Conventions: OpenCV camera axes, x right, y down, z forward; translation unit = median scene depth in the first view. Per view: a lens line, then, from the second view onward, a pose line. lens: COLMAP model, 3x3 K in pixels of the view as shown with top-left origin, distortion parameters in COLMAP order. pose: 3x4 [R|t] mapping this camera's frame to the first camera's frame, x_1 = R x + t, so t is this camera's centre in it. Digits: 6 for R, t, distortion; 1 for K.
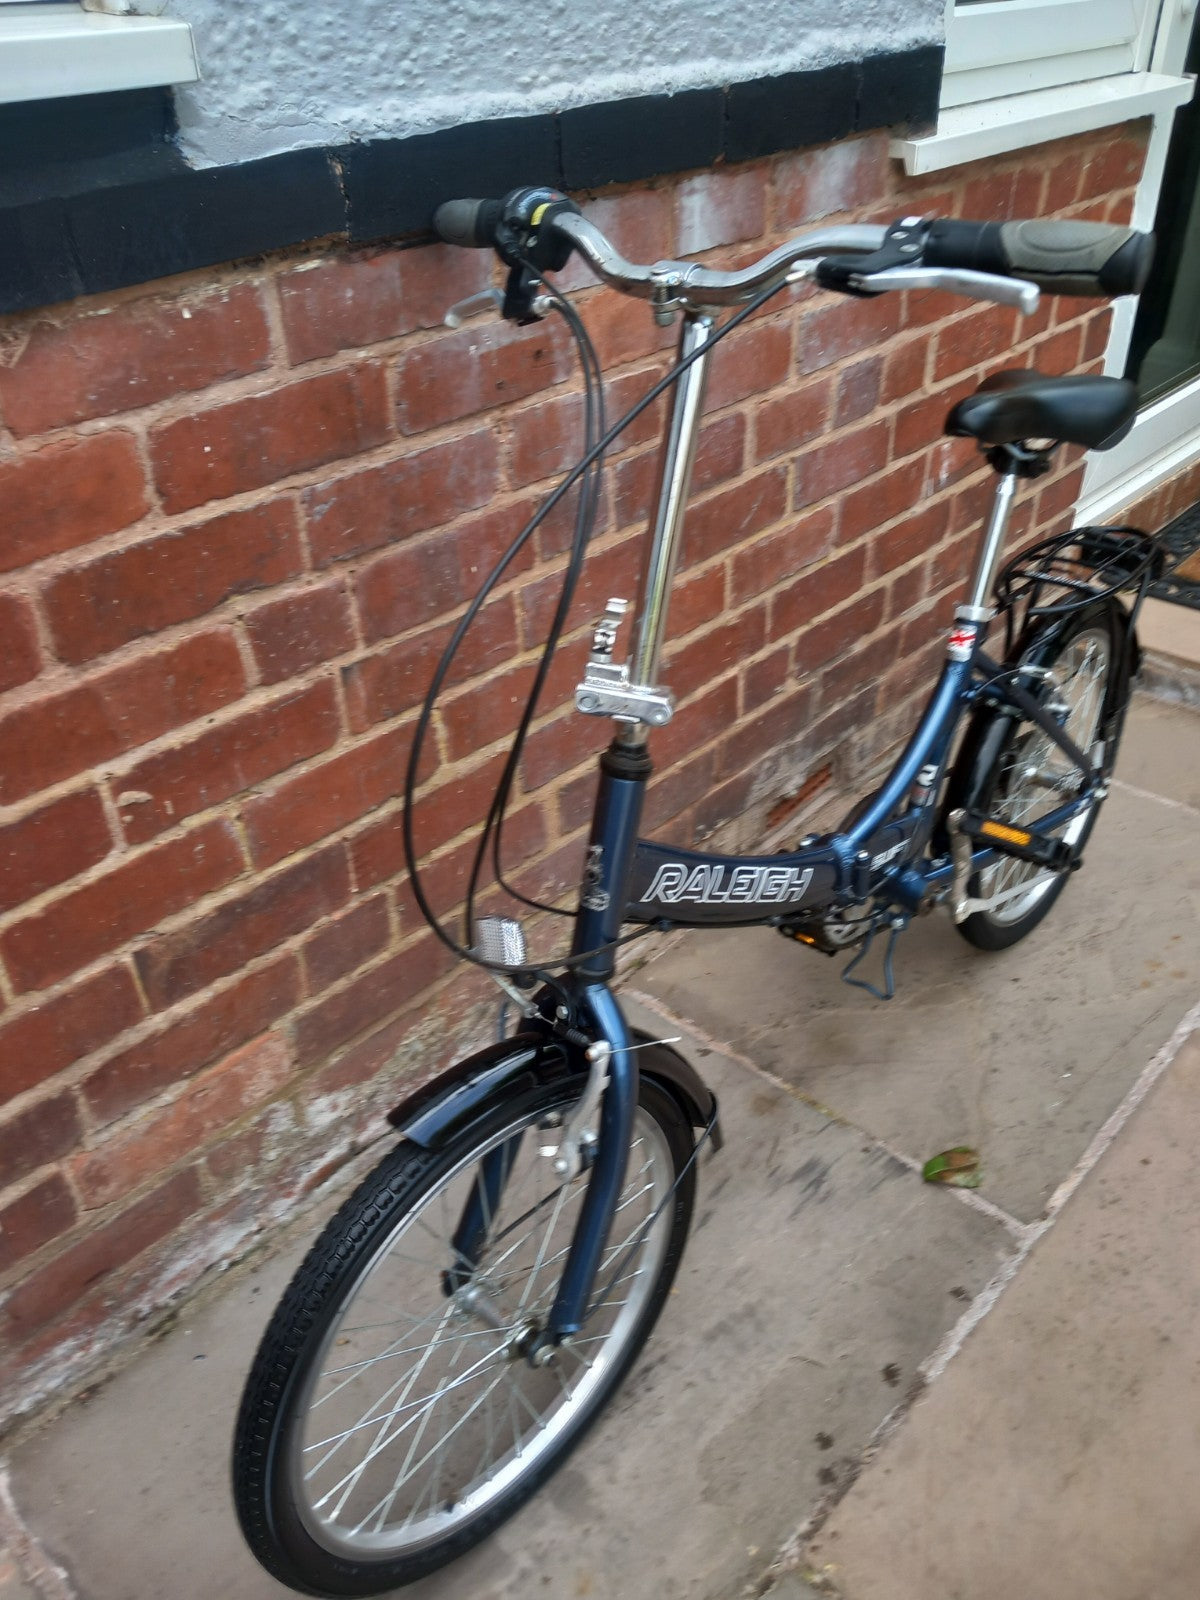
lens RADIAL K [[1254.2, 0, 609.1], [0, 1254.2, 800.0], [0, 0, 1]] dist [0.011867, -0.015946]
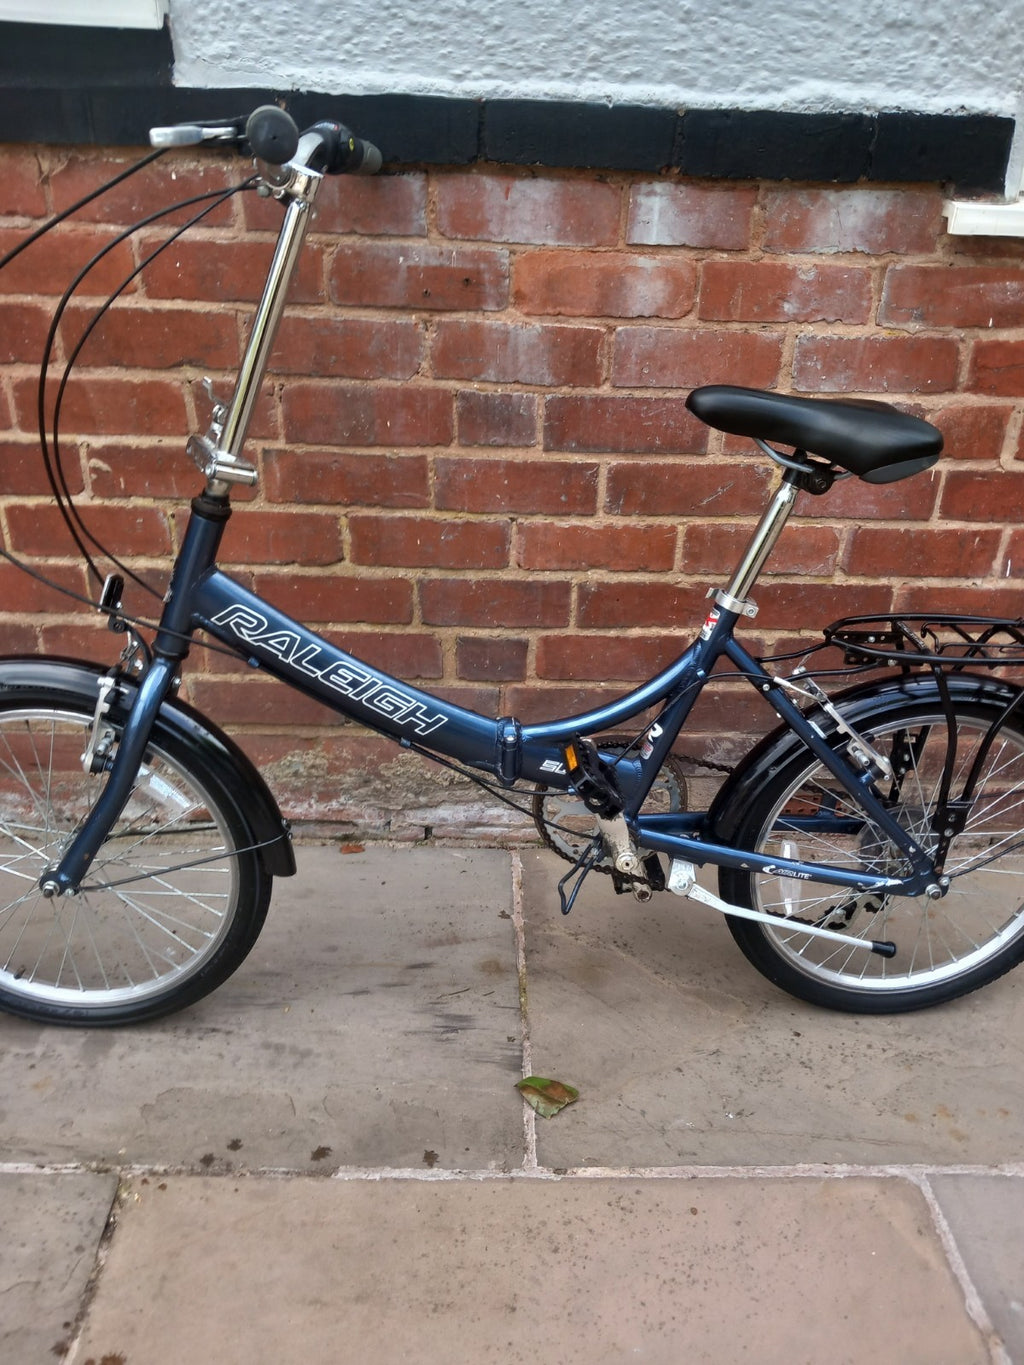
lens RADIAL K [[1070.0, 0, 523.7], [0, 1070.0, 678.2], [0, 0, 1]] dist [0.011867, -0.015946]
pose [[0.699954, 0.378220, -0.605817, 0.828547], [-0.455498, 0.889758, 0.029211, -0.041385], [0.550079, 0.255502, 0.795067, 0.236715]]
